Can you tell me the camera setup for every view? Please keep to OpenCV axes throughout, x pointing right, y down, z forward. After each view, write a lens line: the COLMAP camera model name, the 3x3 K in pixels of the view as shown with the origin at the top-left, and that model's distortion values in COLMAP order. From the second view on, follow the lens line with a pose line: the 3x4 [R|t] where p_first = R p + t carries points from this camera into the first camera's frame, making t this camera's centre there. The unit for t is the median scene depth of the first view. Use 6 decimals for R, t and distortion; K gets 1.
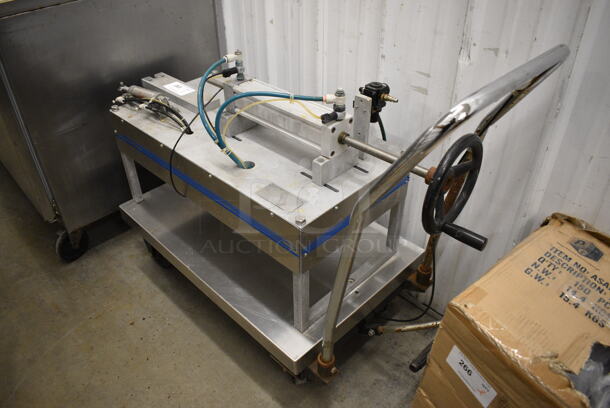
lens RADIAL K [[474.2, 0, 303.0], [0, 474.2, 205.1], [0, 0, 1]] dist [-0.107413, 0.033700]
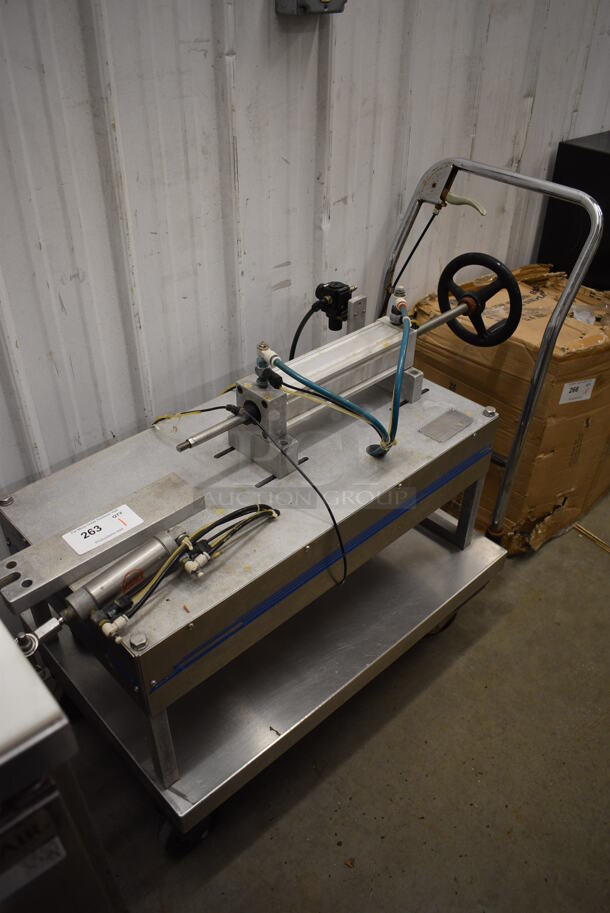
lens RADIAL K [[709.7, 0, 305.0], [0, 709.7, 456.5], [0, 0, 1]] dist [-0.107413, 0.033700]
pose [[0.029922, -0.592121, 0.805293, -1.113431], [0.586068, 0.663031, 0.465741, -0.721735], [-0.809709, 0.458021, 0.366862, 0.781728]]
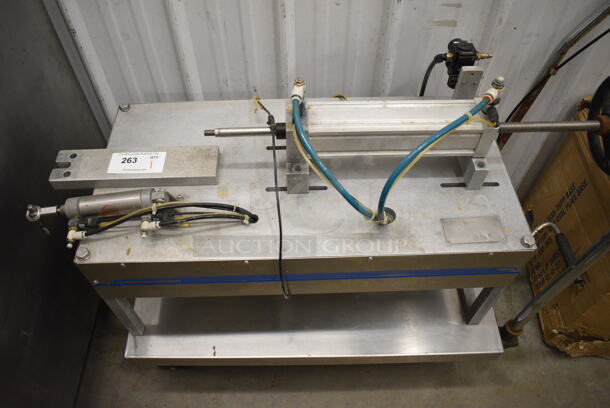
lens RADIAL K [[474.2, 0, 303.0], [0, 474.2, 205.1], [0, 0, 1]] dist [-0.107413, 0.033700]
pose [[0.695186, -0.570909, 0.436782, -0.591372], [0.426678, 0.816738, 0.388439, -0.499498], [-0.578500, -0.083672, 0.811380, 0.524705]]
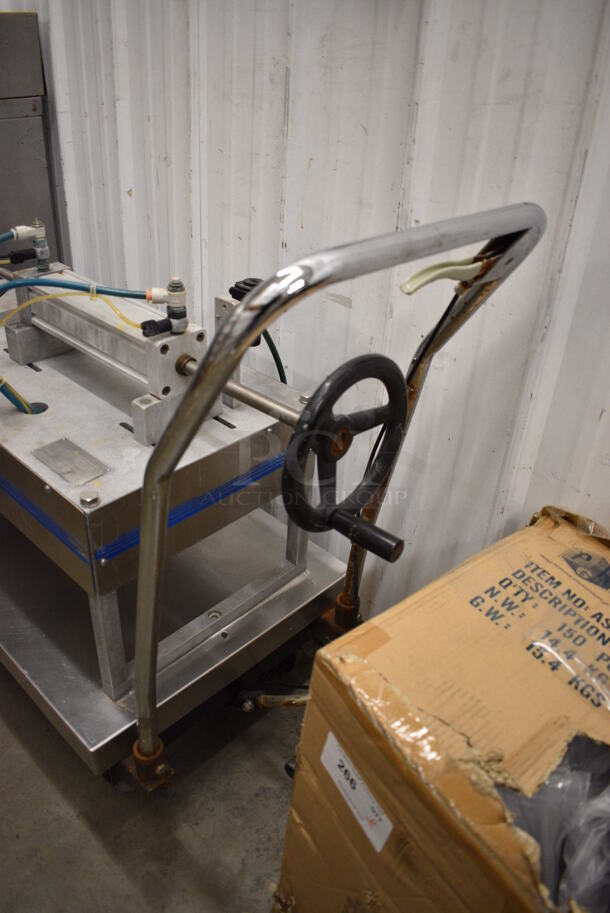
lens RADIAL K [[709.7, 0, 305.0], [0, 709.7, 456.5], [0, 0, 1]] dist [-0.107413, 0.033700]
pose [[0.997533, 0.040807, 0.057119, 0.192413], [-0.036154, 0.996119, -0.080246, 0.037346], [-0.060172, 0.077983, 0.995137, 0.130207]]
